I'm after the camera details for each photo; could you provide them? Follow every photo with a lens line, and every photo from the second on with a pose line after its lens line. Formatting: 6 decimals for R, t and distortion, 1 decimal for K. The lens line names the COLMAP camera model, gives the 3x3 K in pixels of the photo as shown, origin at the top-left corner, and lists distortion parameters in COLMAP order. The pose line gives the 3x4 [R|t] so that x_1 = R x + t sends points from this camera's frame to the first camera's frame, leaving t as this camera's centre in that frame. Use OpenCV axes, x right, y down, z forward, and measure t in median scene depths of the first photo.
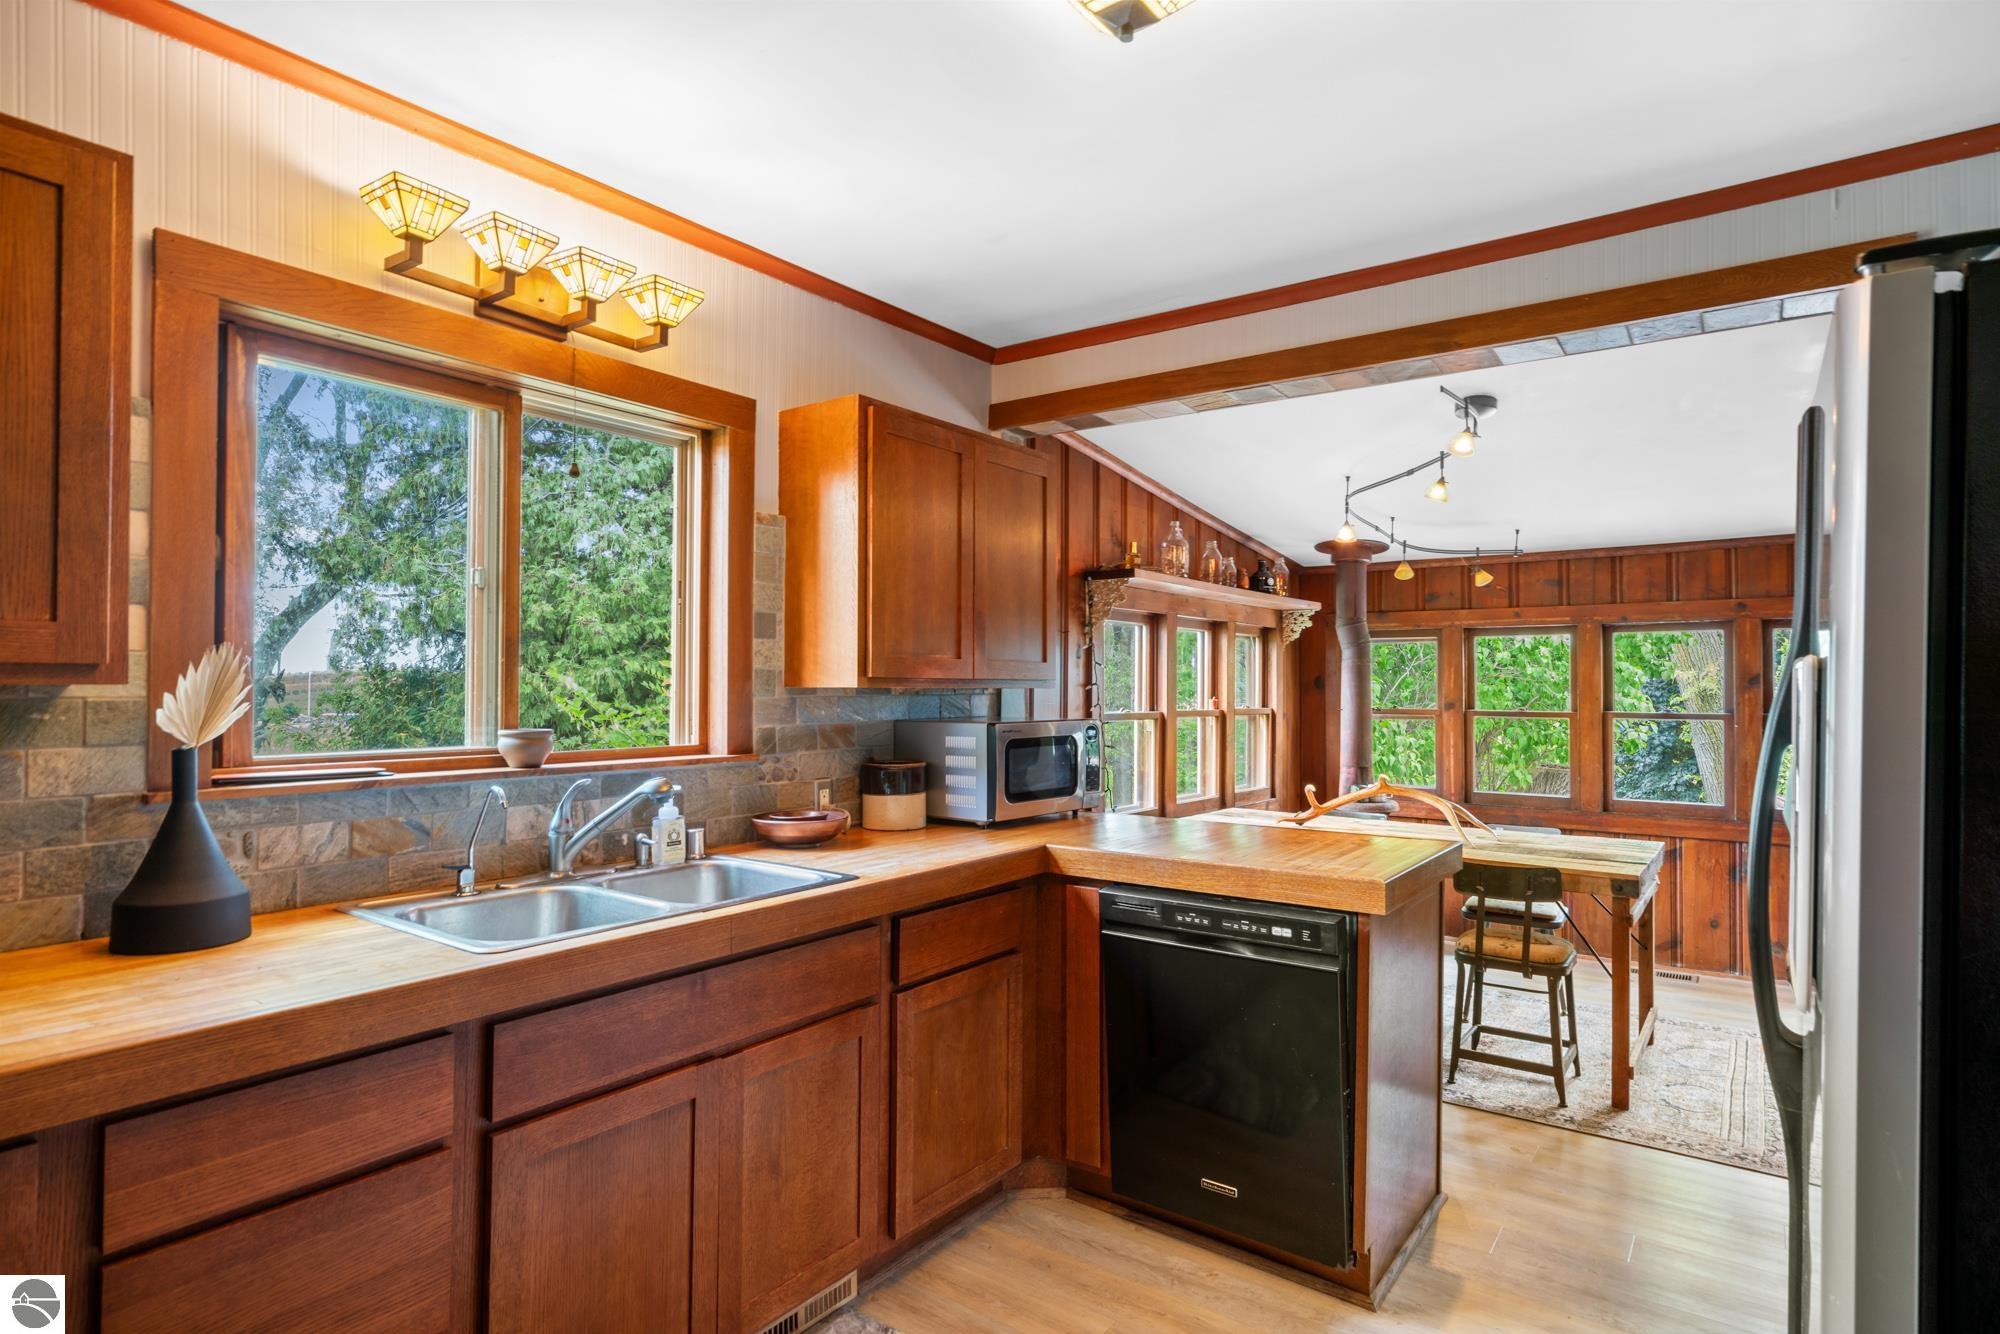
lens RADIAL K [[1080.6, 0, 998.5], [0, 1080.6, 677.2], [0, 0, 1]] dist [0.001076, -0.000210]
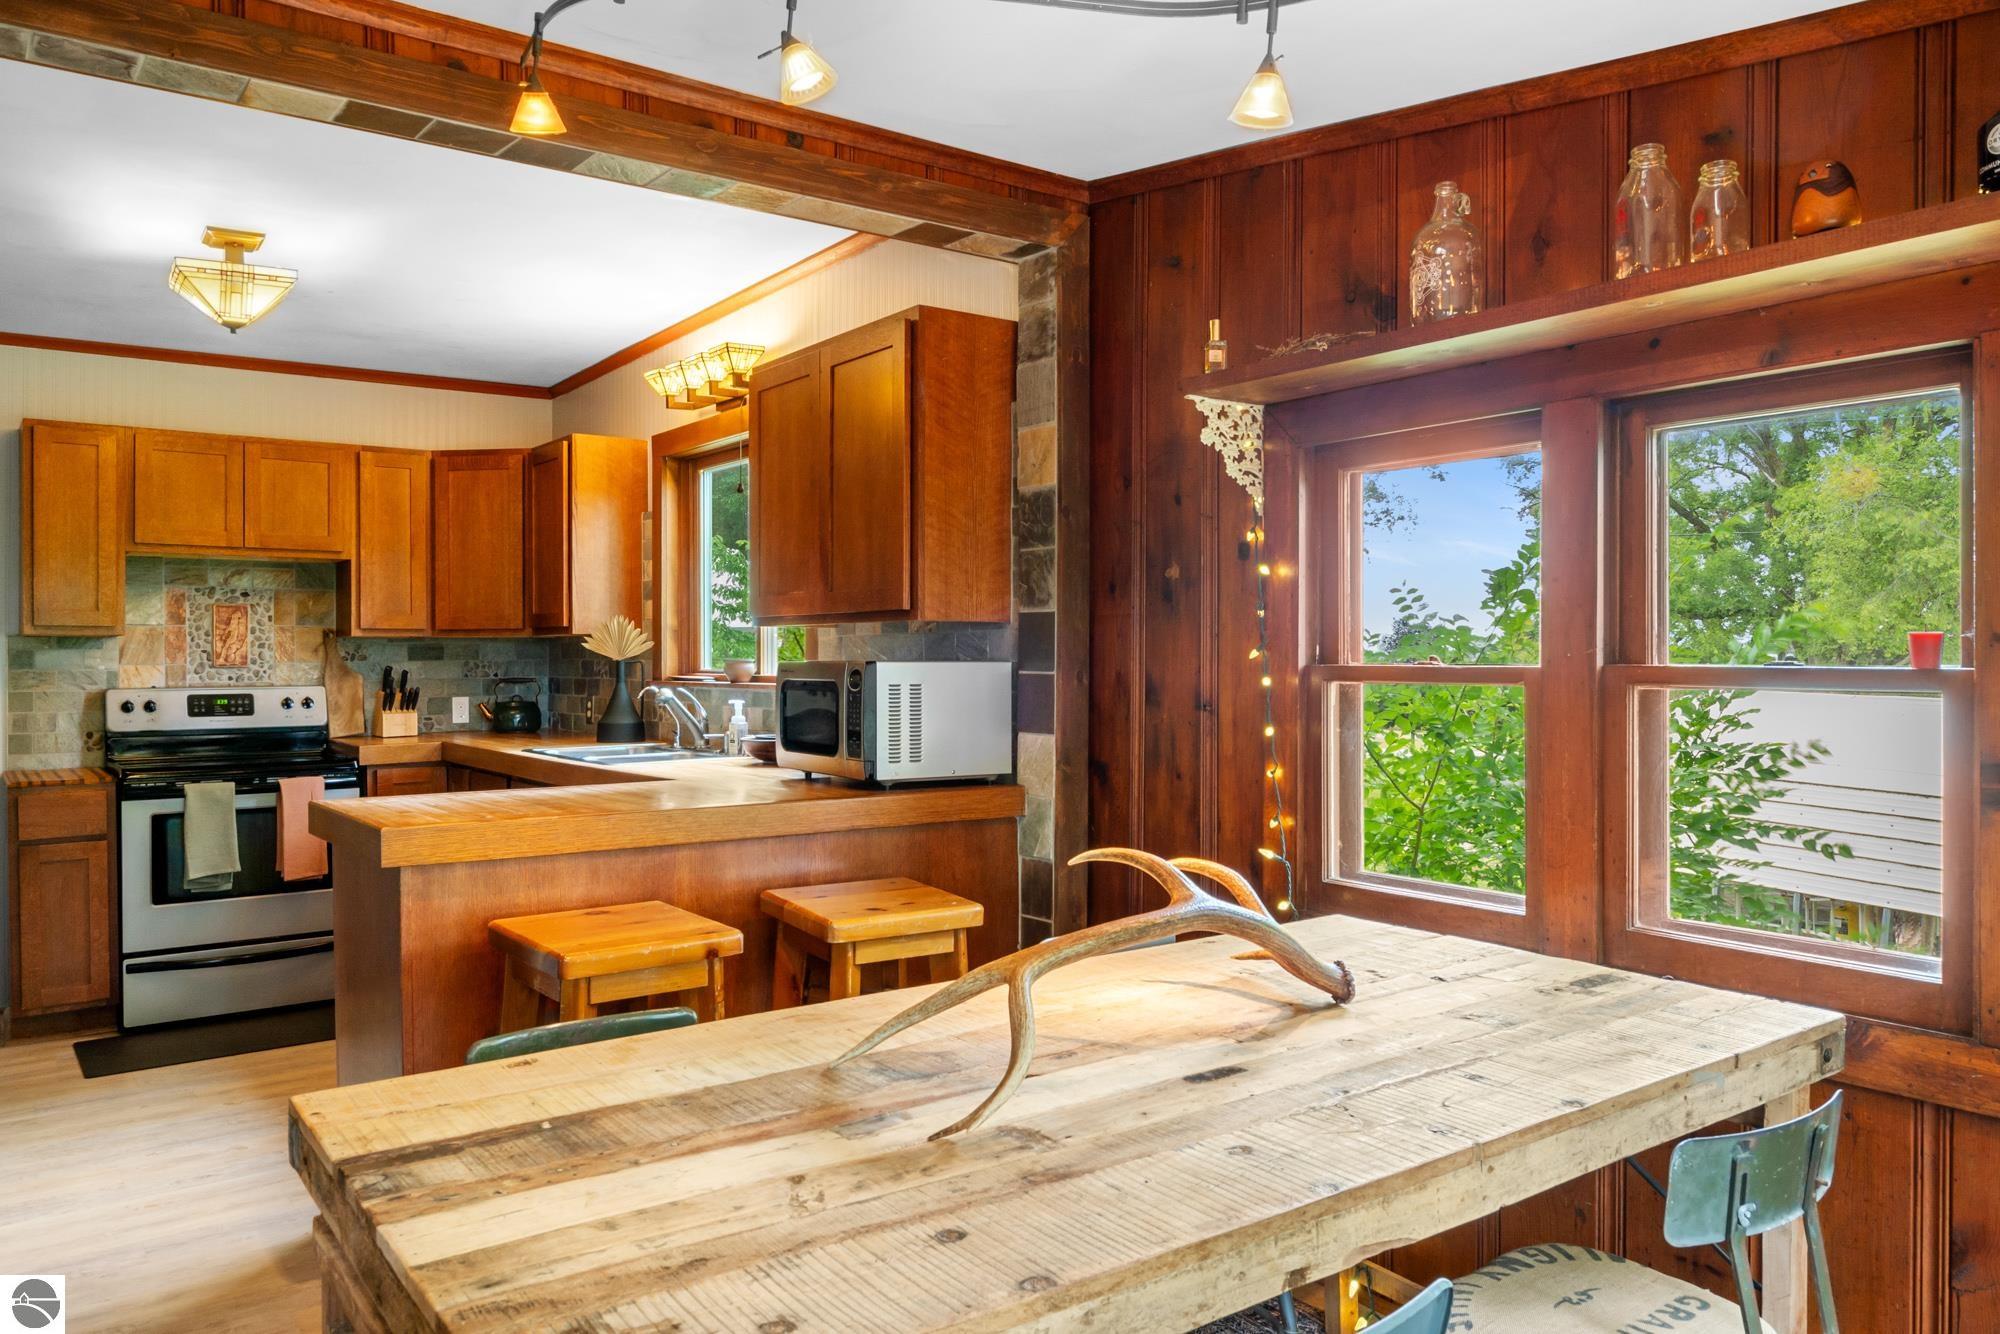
lens RADIAL K [[1405.9, 0, 998.5], [0, 1405.9, 657.7], [0, 0, 1]] dist [0.006862, 0.002687]
pose [[-0.308074, -0.002570, -0.951359, 0.626194], [0.005417, 0.999975, -0.004455, 0.028013], [0.951347, -0.006526, -0.308052, 0.902070]]
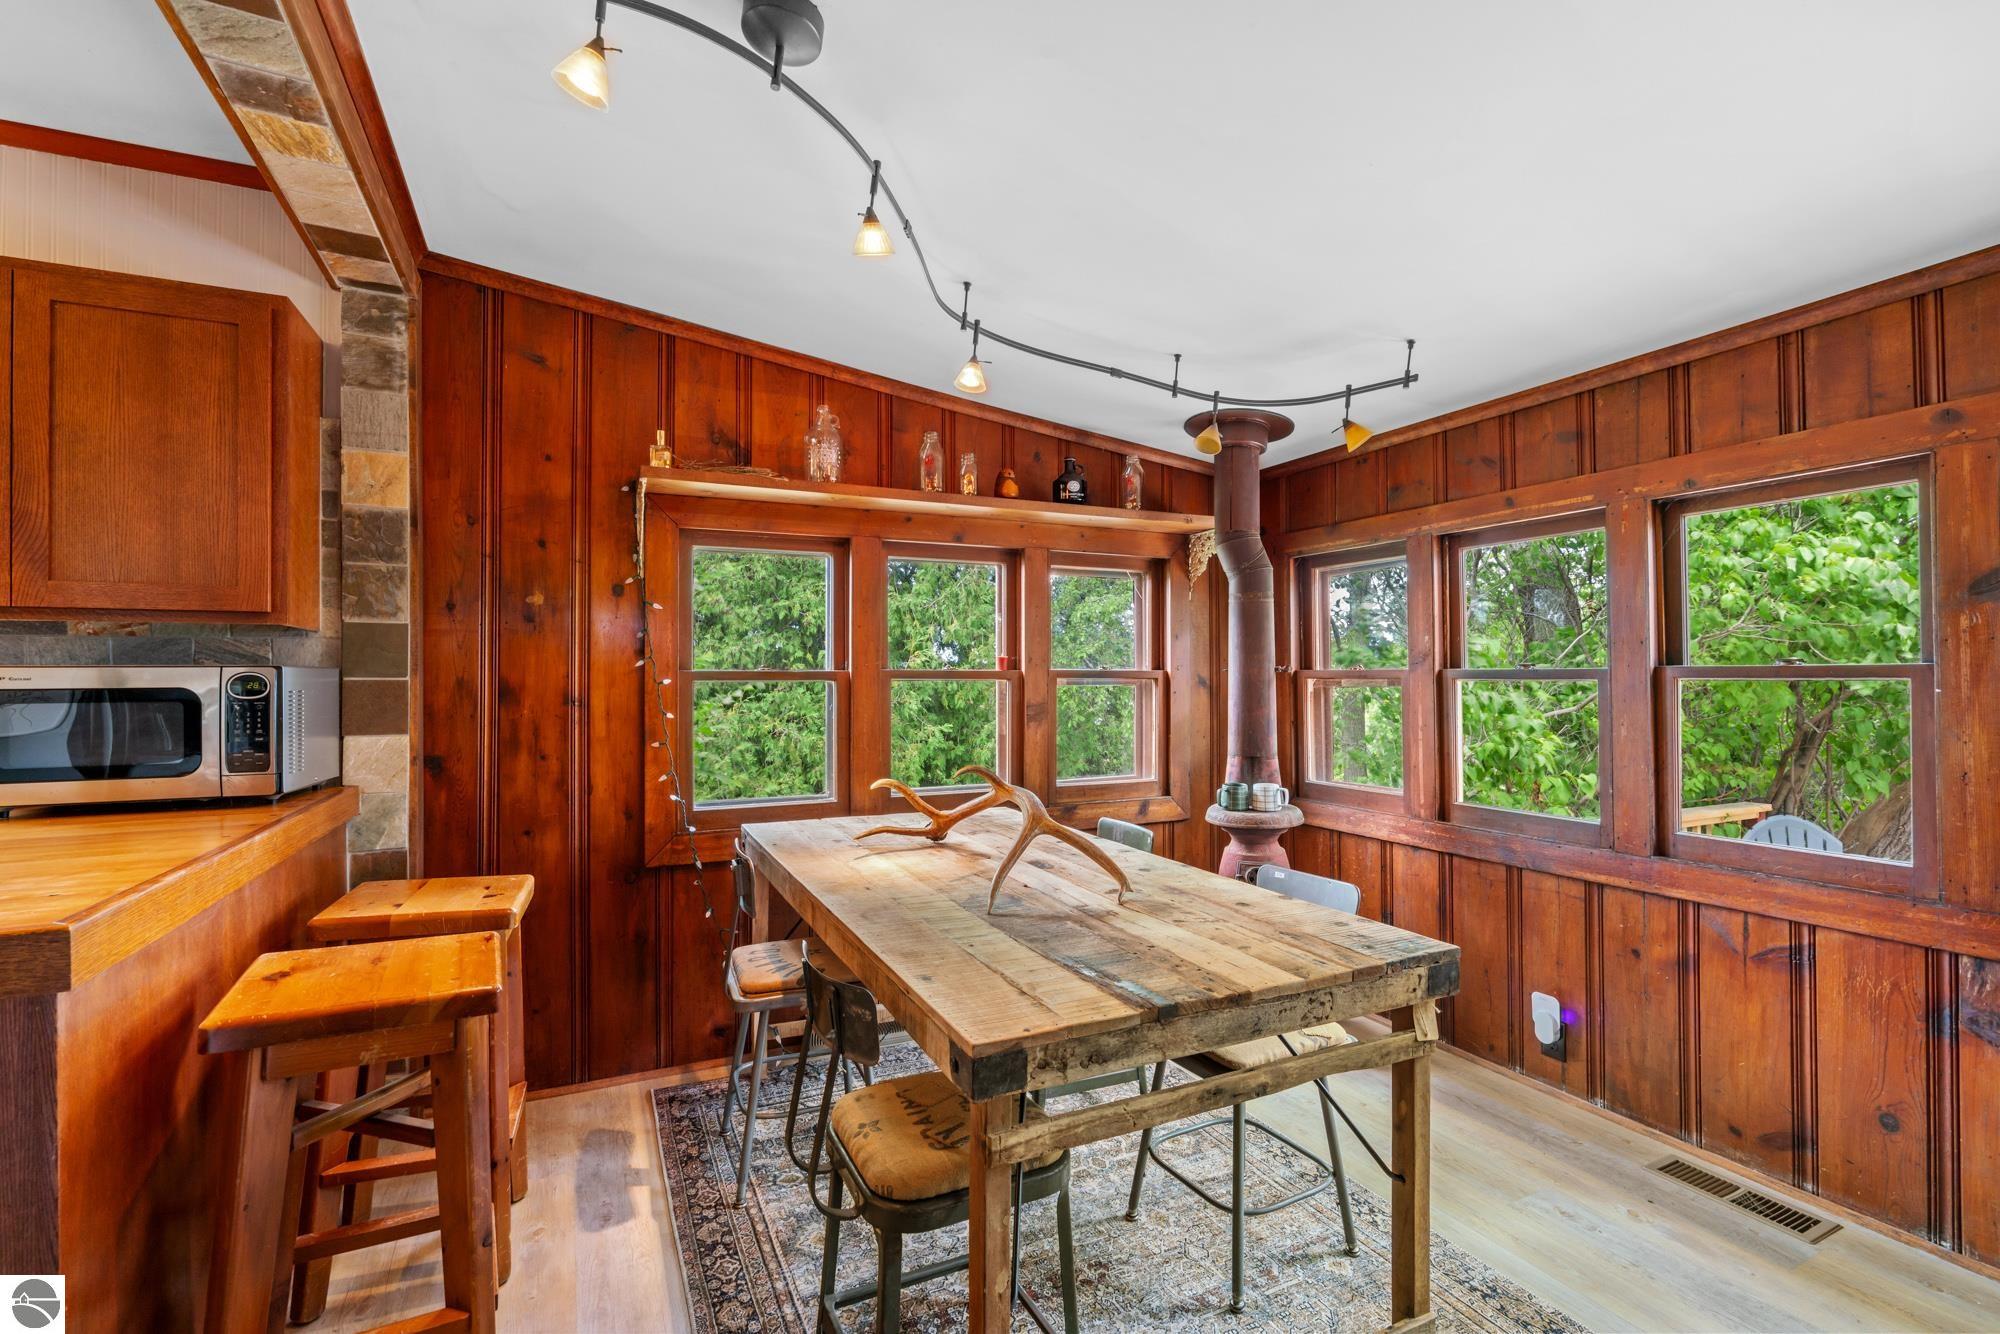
lens RADIAL K [[903.7, 0, 1000.6], [0, 903.7, 675.0], [0, 0, 1]] dist [-0.005214, 0.000375]
pose [[0.880764, -0.007856, -0.473491, 0.487842], [0.010168, 0.999946, 0.002323, 0.032359], [0.473447, -0.006860, 0.880795, 0.463728]]
